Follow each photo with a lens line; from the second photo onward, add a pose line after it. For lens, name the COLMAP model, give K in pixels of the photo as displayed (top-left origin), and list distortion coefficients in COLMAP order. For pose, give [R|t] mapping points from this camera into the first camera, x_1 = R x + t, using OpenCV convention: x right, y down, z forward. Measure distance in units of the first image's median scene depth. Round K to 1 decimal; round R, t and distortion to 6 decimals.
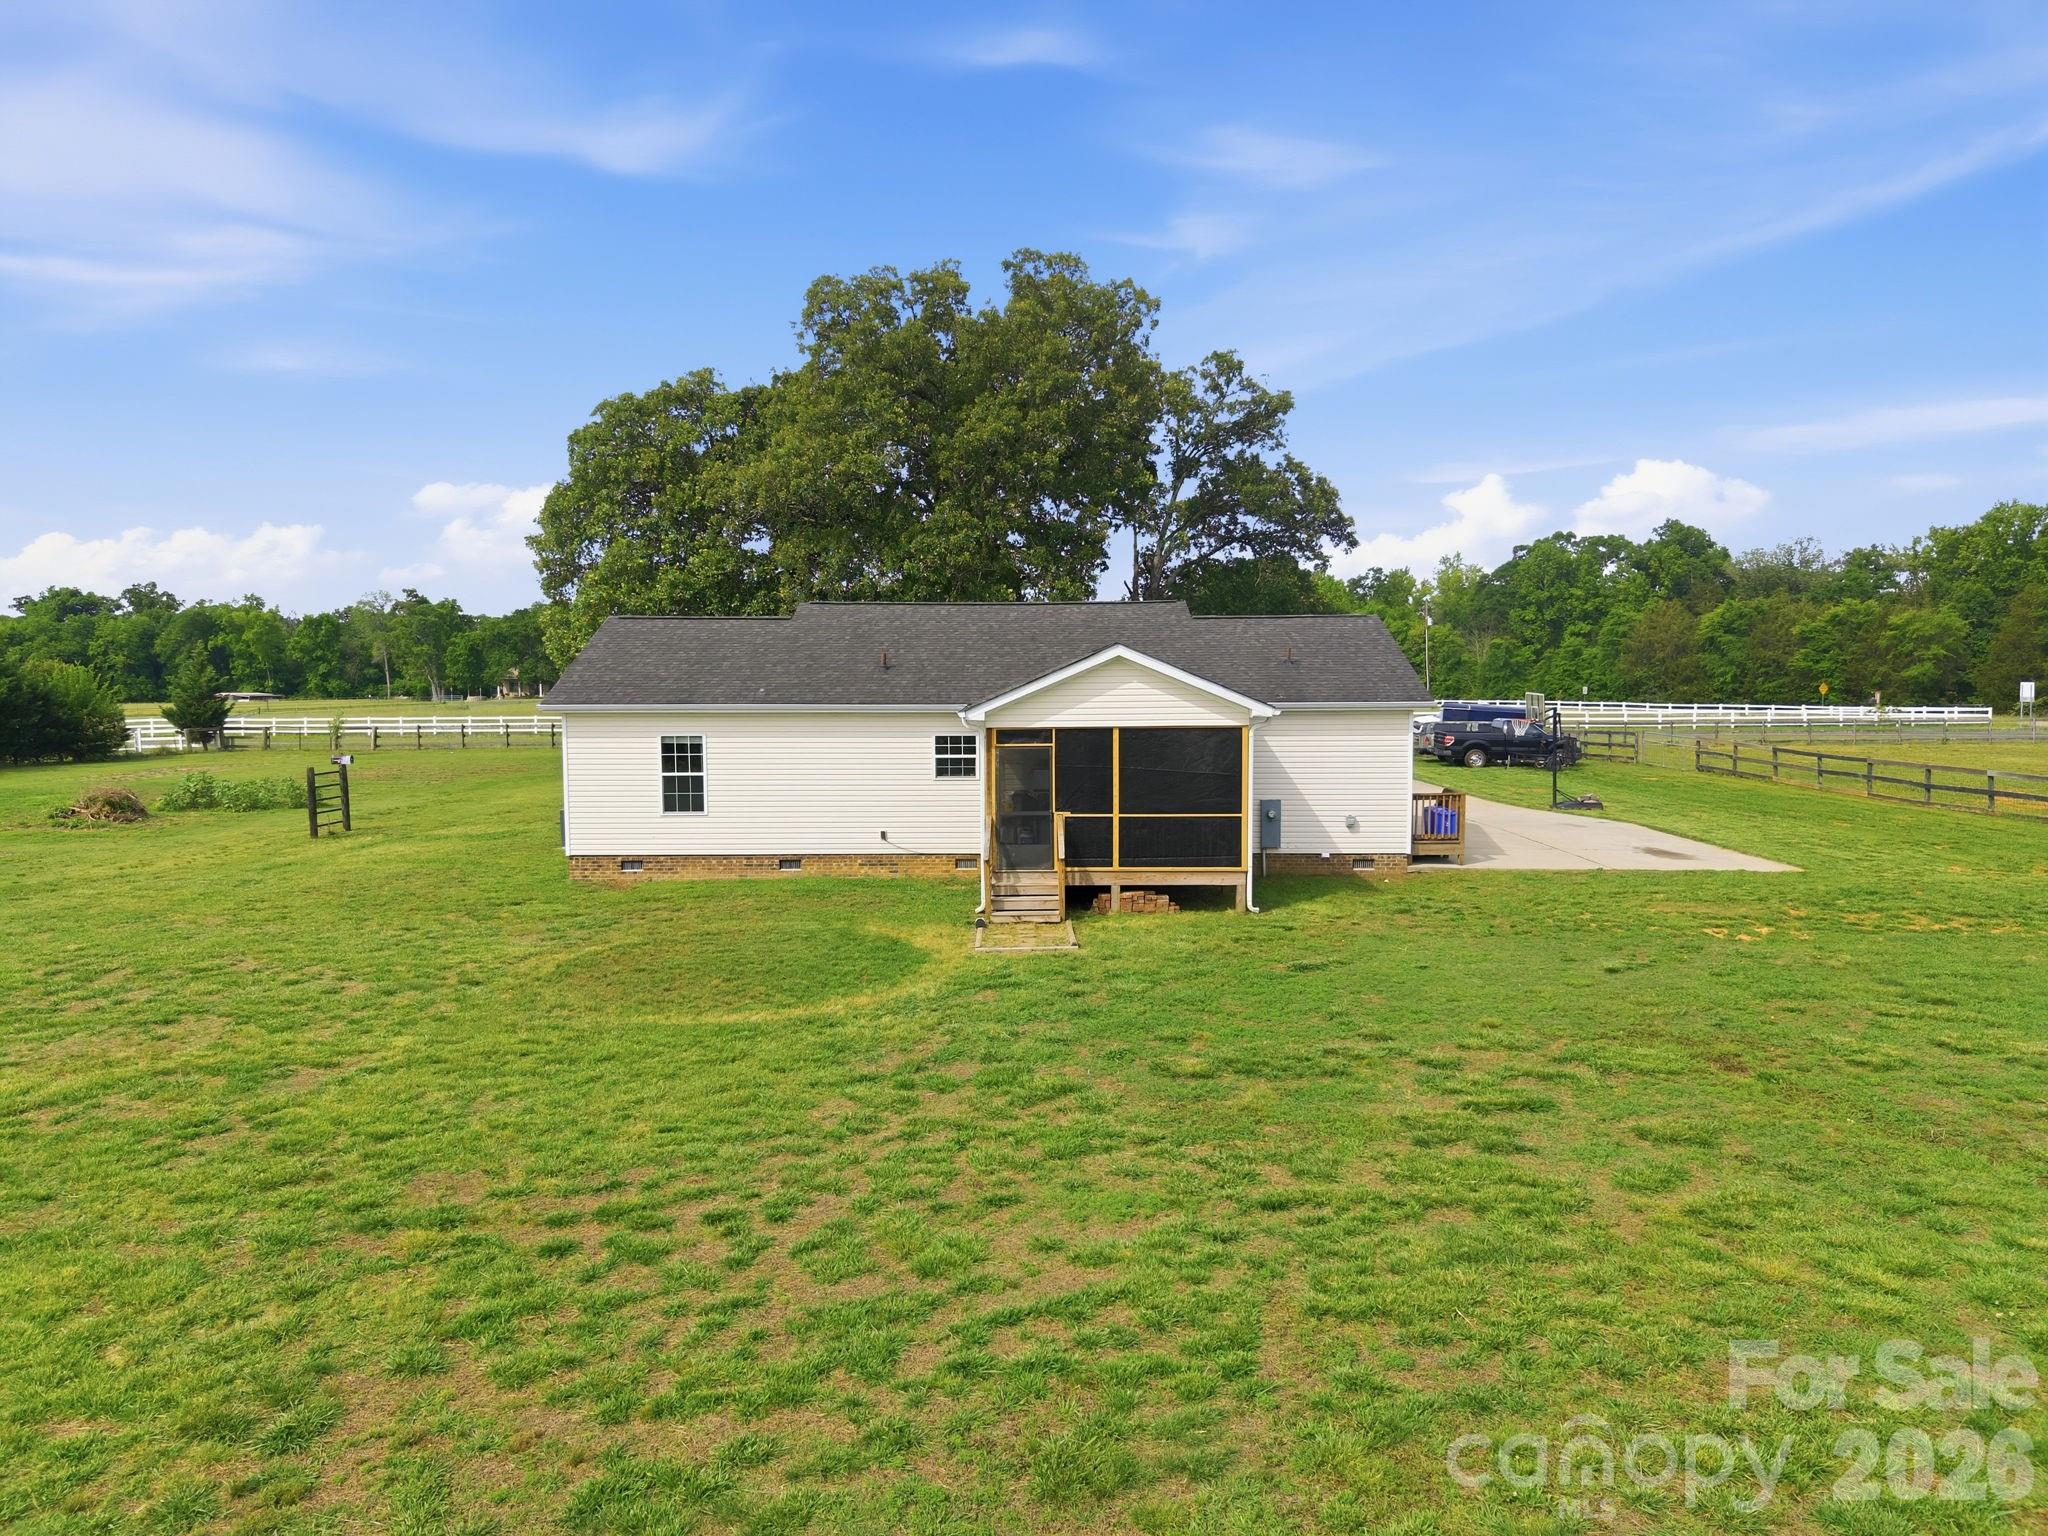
lens RADIAL K [[1543.0, 0, 1024.0], [0, 1543.0, 768.0], [0, 0, 1]] dist [0.033040, -0.005207]
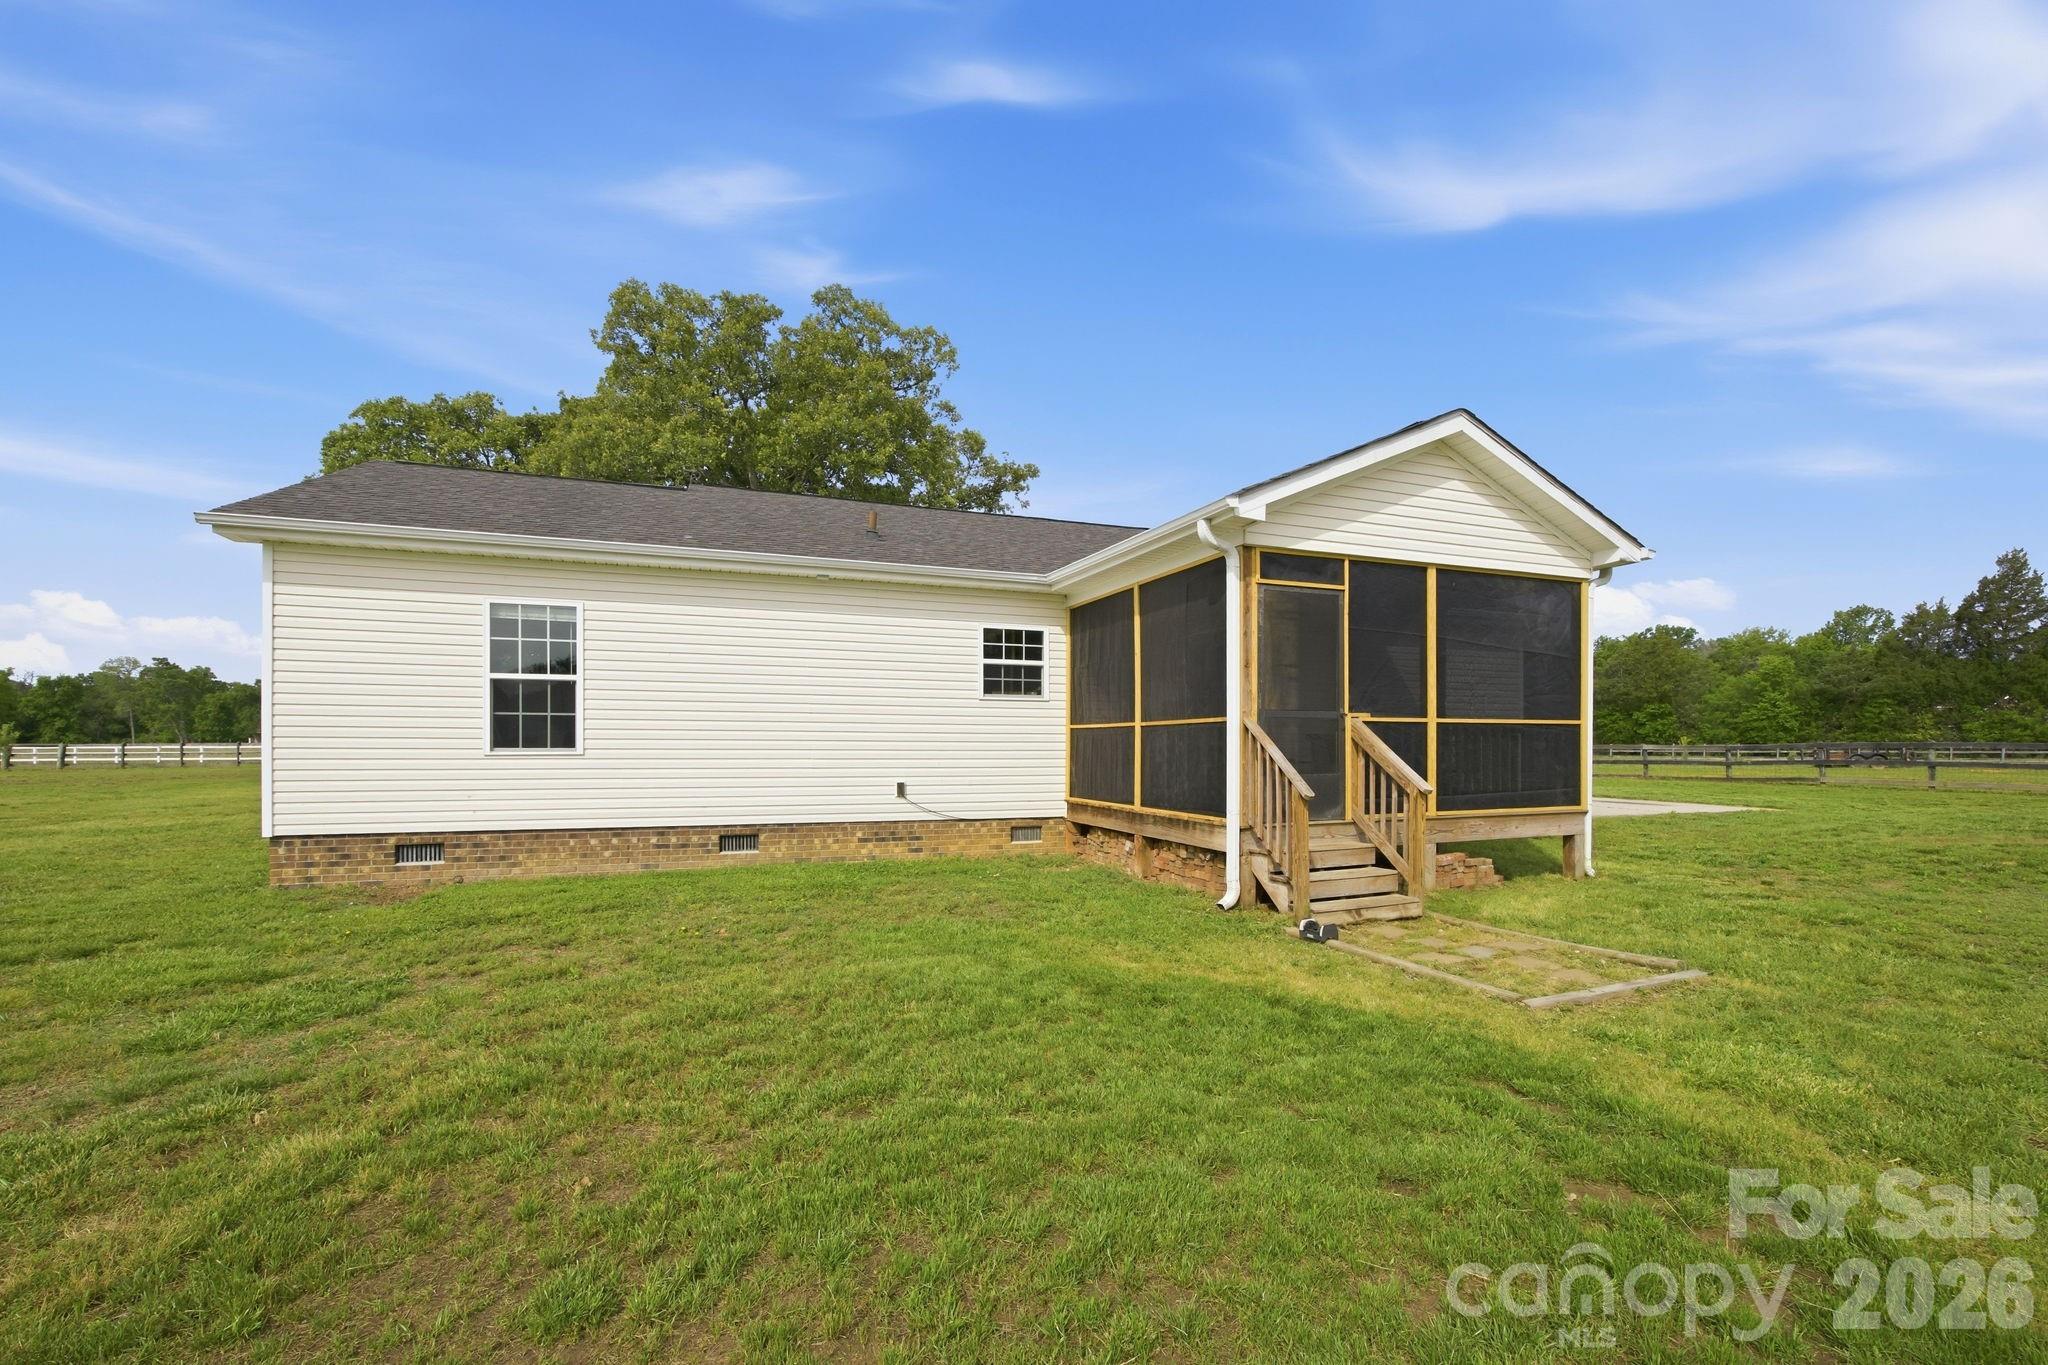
lens RADIAL K [[934.6, 0, 1033.5], [0, 934.6, 734.7], [0, 0, 1]] dist [-0.036361, 0.016797]
pose [[0.931872, 0.007700, 0.362705, -0.175386], [0.022246, 0.996680, -0.078314, 0.052152], [-0.362104, 0.081048, 0.928608, 0.641727]]
